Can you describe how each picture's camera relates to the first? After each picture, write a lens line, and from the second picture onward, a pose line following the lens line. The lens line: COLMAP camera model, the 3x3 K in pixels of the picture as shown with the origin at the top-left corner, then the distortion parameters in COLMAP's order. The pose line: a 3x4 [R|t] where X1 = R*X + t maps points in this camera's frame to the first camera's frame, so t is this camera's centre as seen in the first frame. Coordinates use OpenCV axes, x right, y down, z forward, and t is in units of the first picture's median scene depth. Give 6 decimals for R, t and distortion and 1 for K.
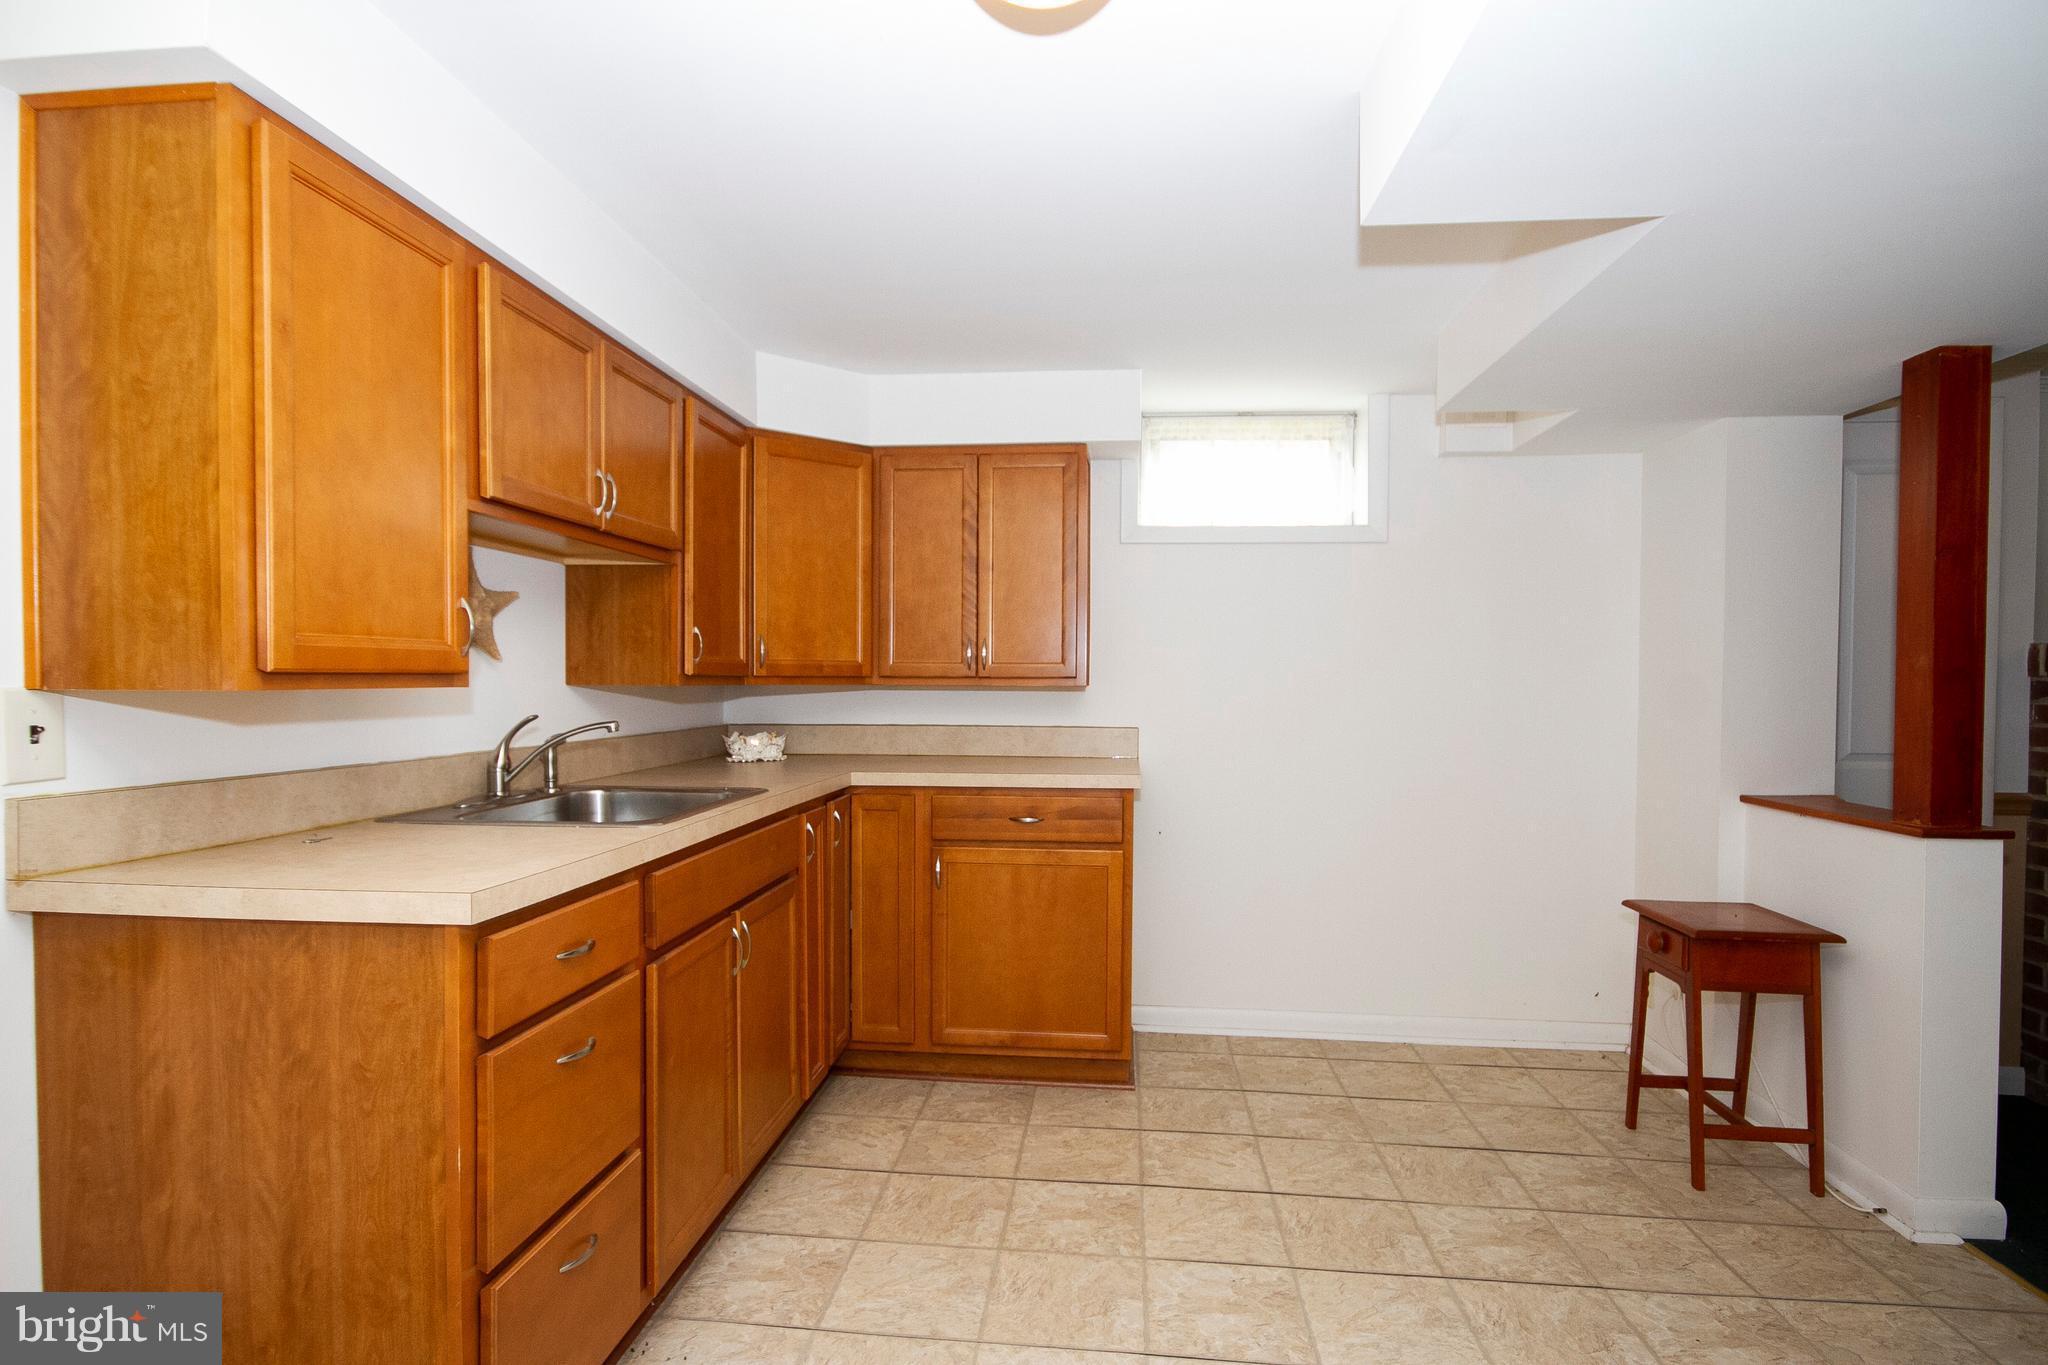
lens RADIAL K [[1009.0, 0, 1019.8], [0, 1009.0, 685.6], [0, 0, 1]] dist [-0.034597, 0.000481]
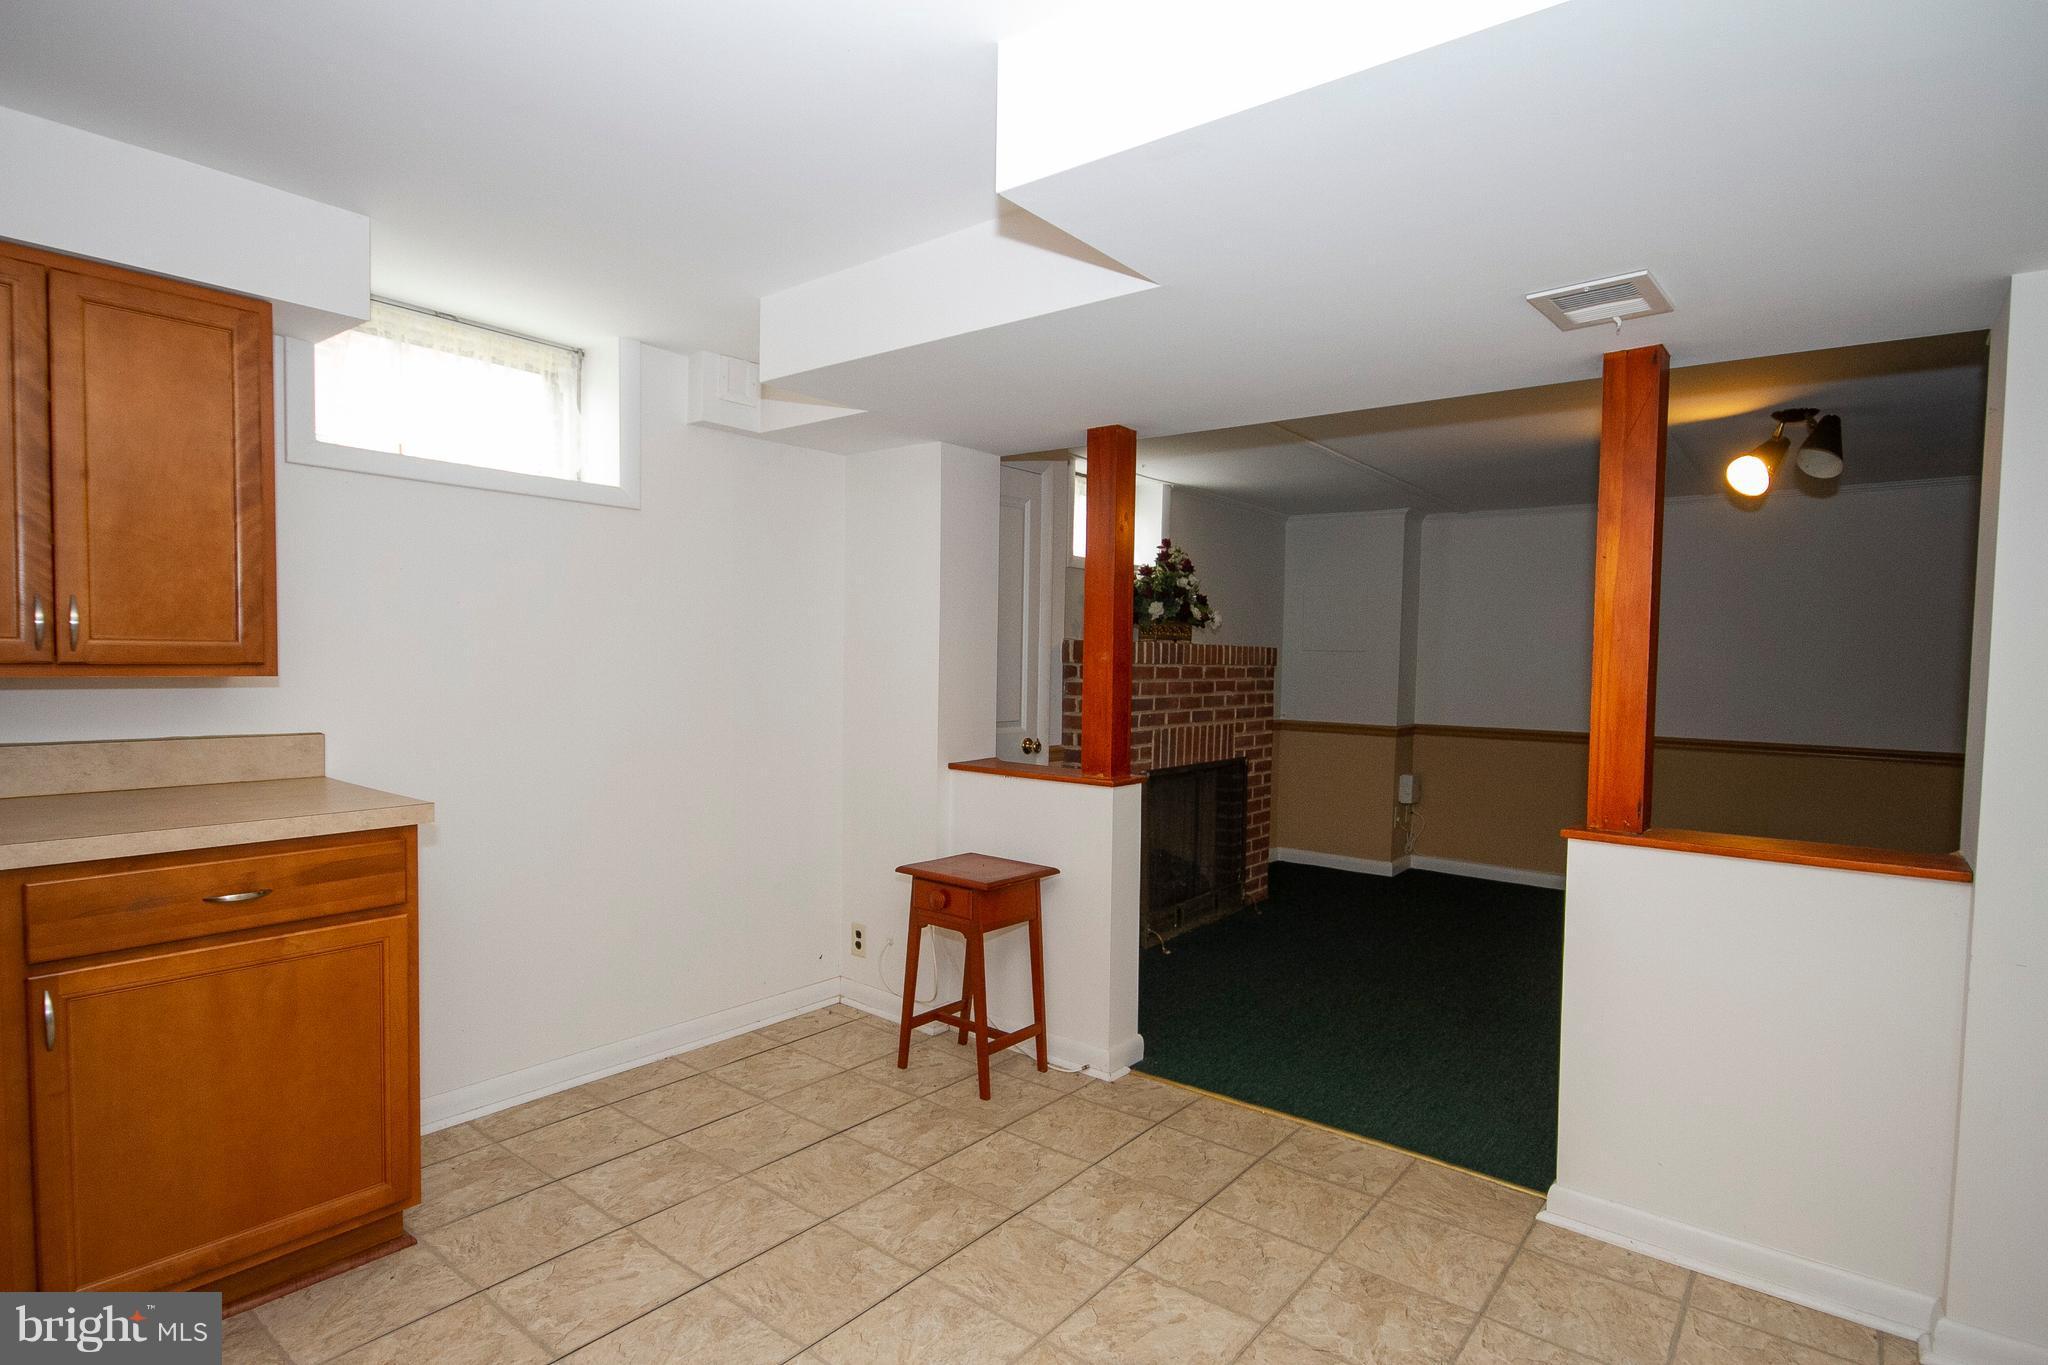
lens RADIAL K [[1009.0, 0, 1026.3], [0, 1009.0, 695.5], [0, 0, 1]] dist [-0.034597, 0.000481]
pose [[0.527574, -0.026981, 0.849081, -0.249960], [-0.009245, 0.999254, 0.037497, -0.017265], [-0.849459, -0.027632, 0.526931, 0.279537]]
